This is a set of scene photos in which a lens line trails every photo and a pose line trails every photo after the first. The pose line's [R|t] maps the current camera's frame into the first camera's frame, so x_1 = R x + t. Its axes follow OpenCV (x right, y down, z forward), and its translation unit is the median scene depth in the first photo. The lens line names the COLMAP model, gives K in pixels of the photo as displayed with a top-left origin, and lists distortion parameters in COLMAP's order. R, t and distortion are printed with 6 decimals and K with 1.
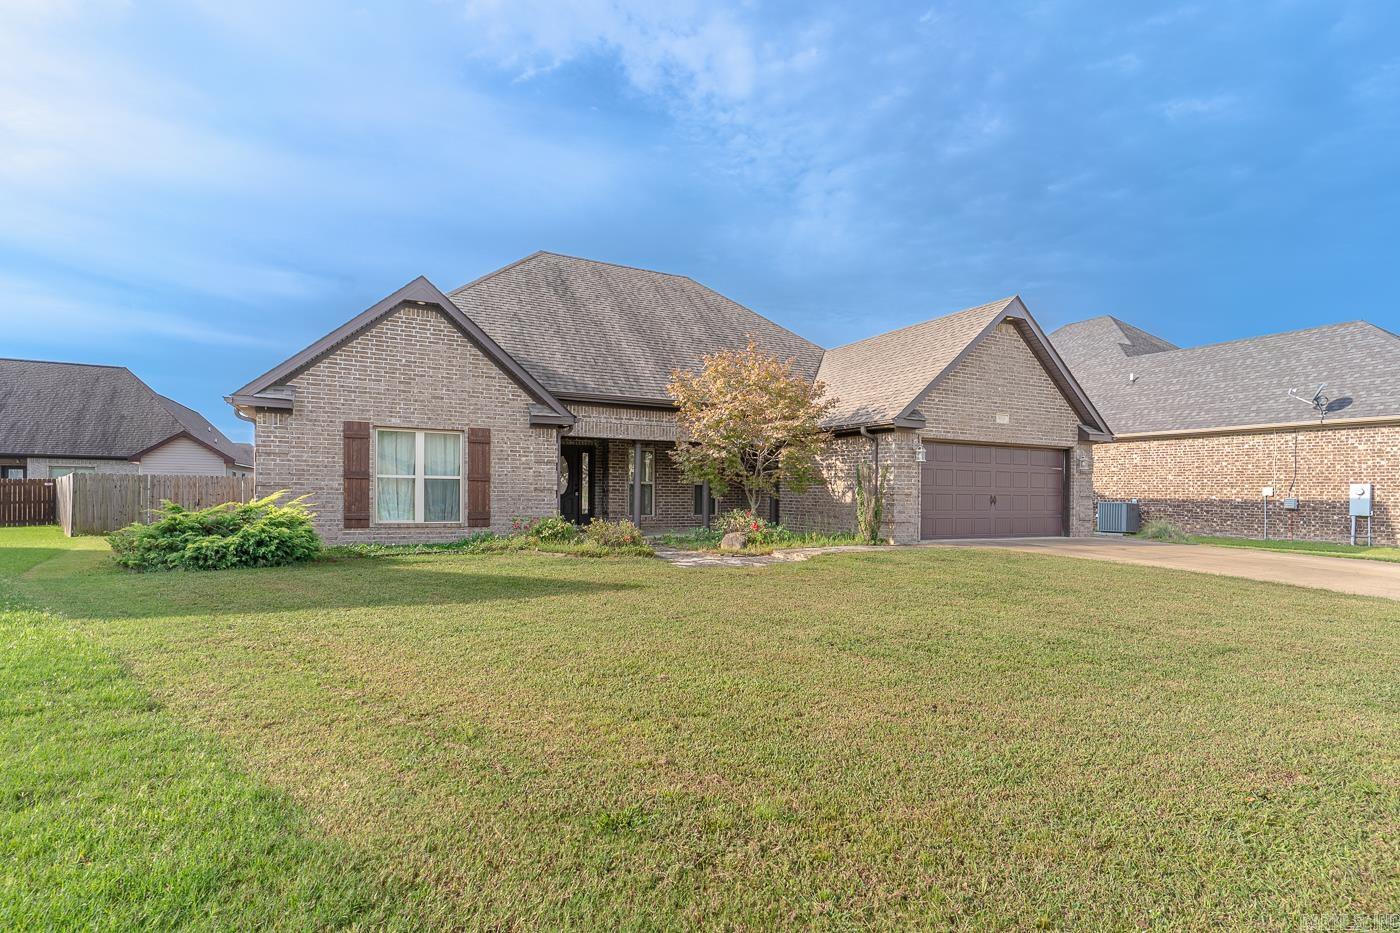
lens RADIAL K [[679.9, 0, 692.2], [0, 679.9, 479.9], [0, 0, 1]] dist [-0.004426, -0.000643]
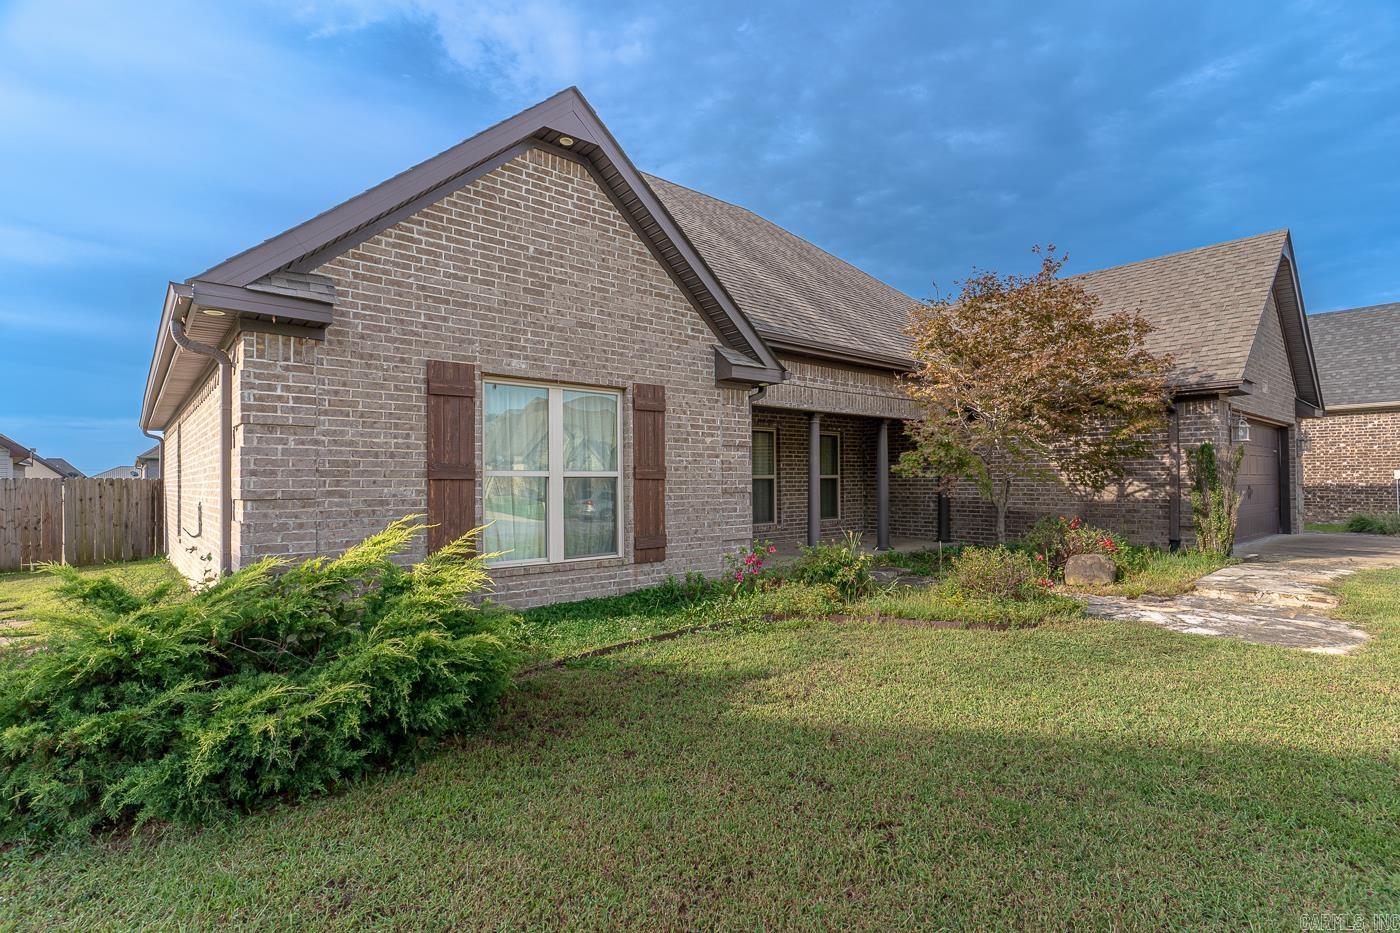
lens RADIAL K [[679.9, 0, 689.8], [0, 679.9, 463.9], [0, 0, 1]] dist [-0.004426, -0.000643]
pose [[0.971362, -0.011909, 0.237306, -0.400436], [0.013407, 0.999899, -0.004699, -0.008042], [-0.237226, 0.007746, 0.971424, 0.439943]]
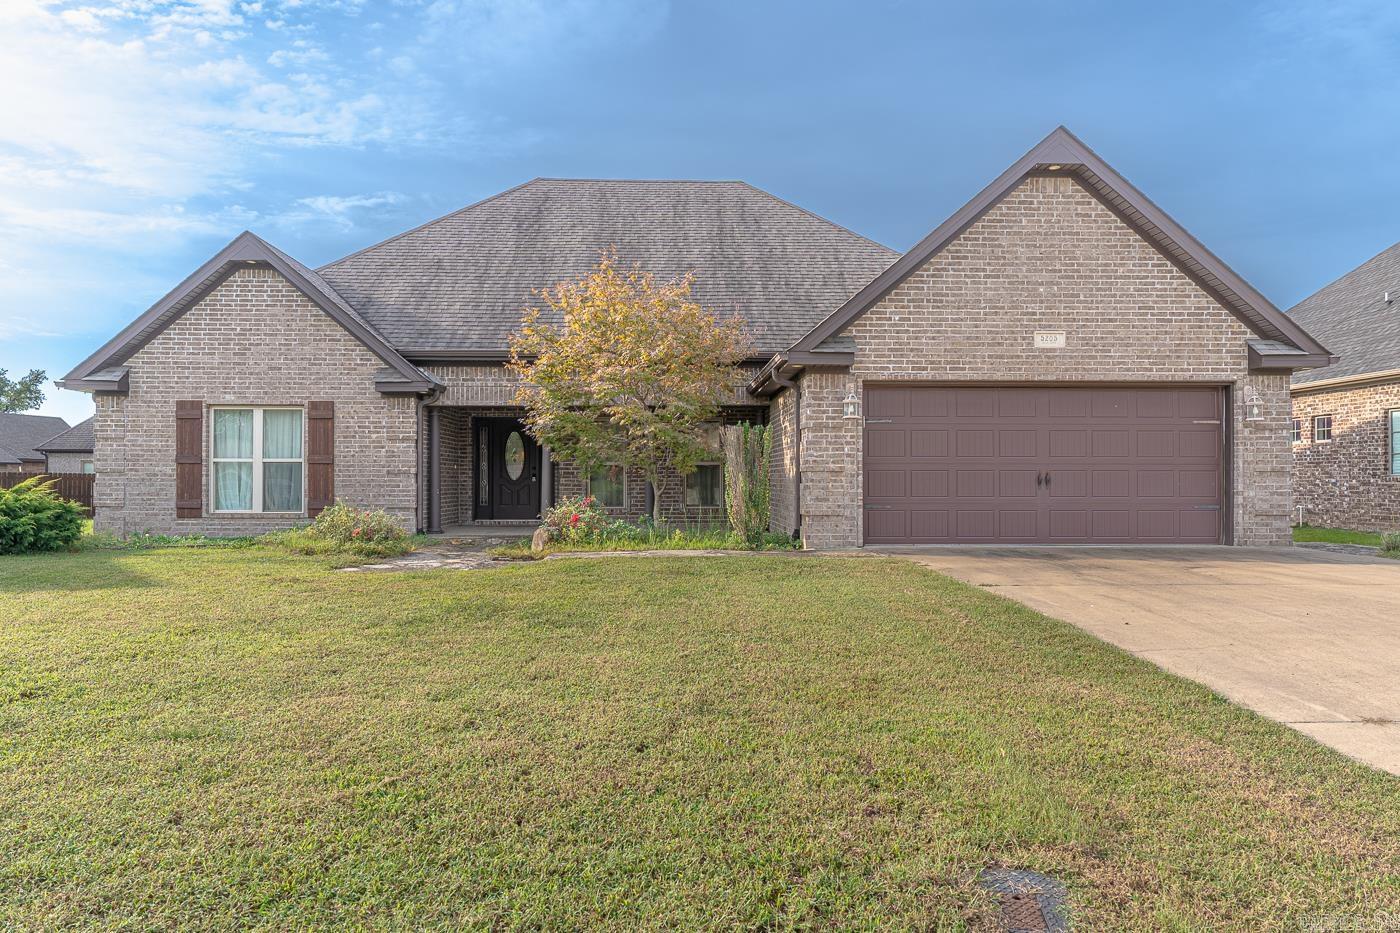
lens RADIAL K [[871.0, 0, 699.1], [0, 871.0, 466.7], [0, 0, 1]] dist [-0.006048, 0.000165]
pose [[0.905868, -0.019570, -0.423107, 0.549595], [0.018918, 0.999805, -0.005741, 0.019586], [0.423137, -0.002803, 0.906062, 0.213830]]
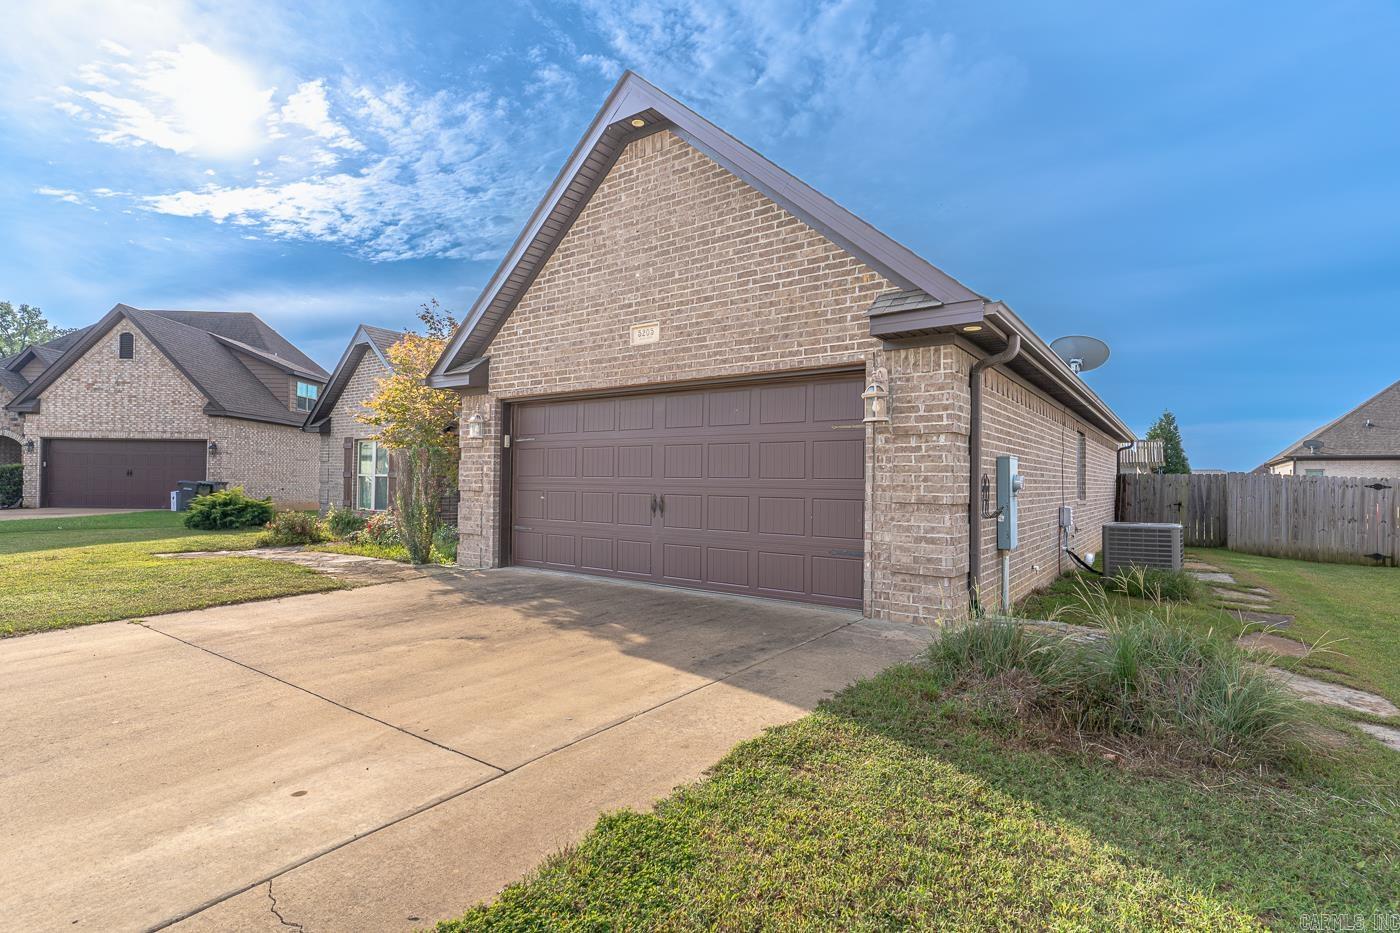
lens RADIAL K [[679.9, 0, 702.7], [0, 679.9, 470.5], [0, 0, 1]] dist [-0.004426, -0.000643]
pose [[0.460698, -0.024070, -0.887230, 0.989521], [0.007008, 0.999700, -0.023482, 0.018895], [0.887529, 0.004601, 0.460729, 0.900715]]
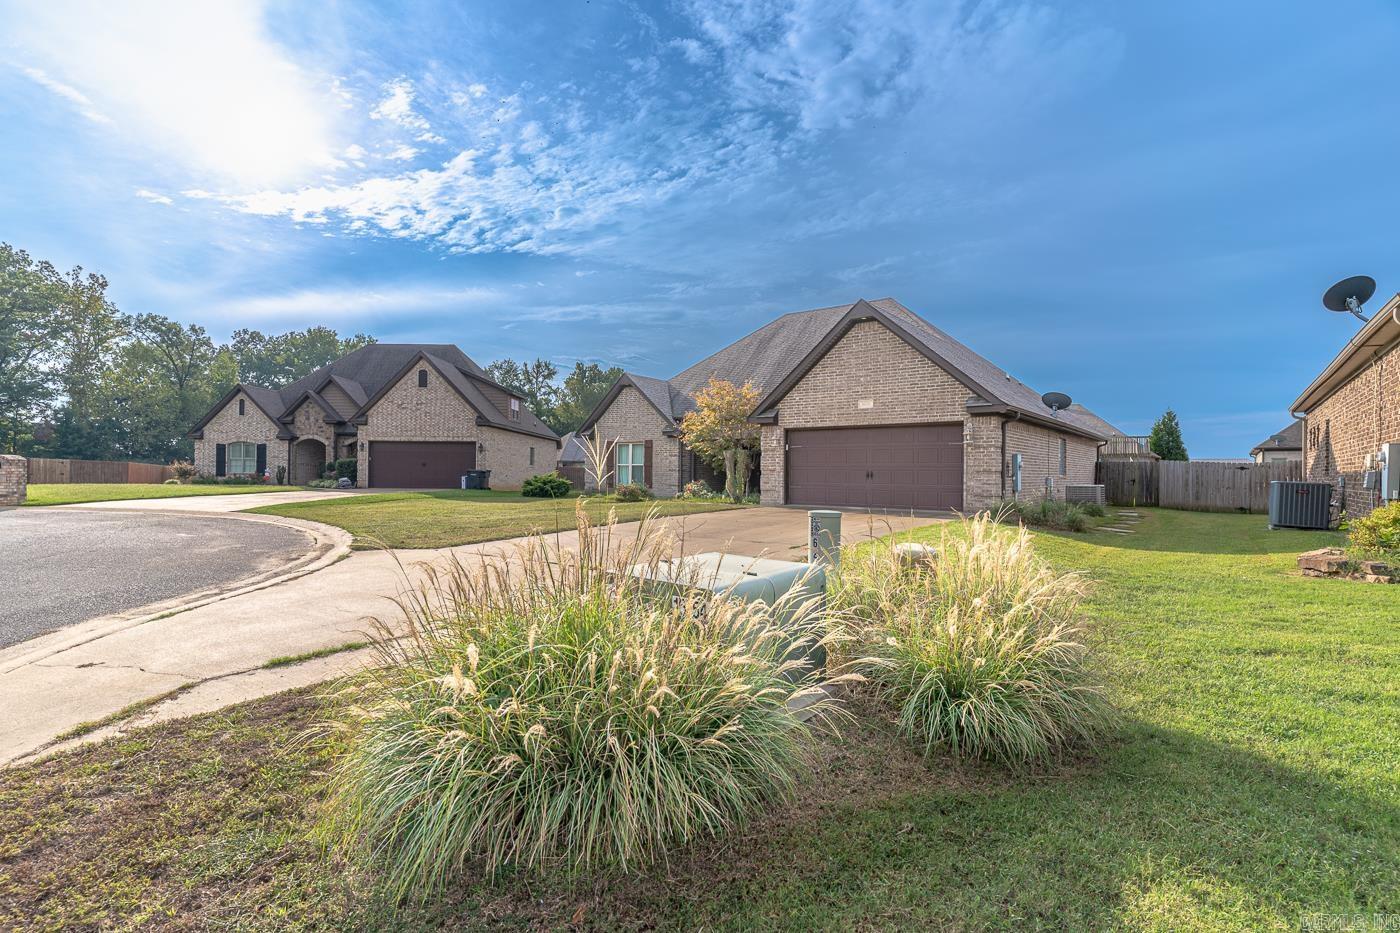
lens RADIAL K [[679.9, 0, 702.6], [0, 679.9, 466.6], [0, 0, 1]] dist [-0.004426, -0.000643]
pose [[0.424126, -0.019820, -0.905386, 1.529074], [0.010515, 0.999801, -0.016962, 0.036275], [0.905542, -0.002326, 0.424250, 0.282500]]
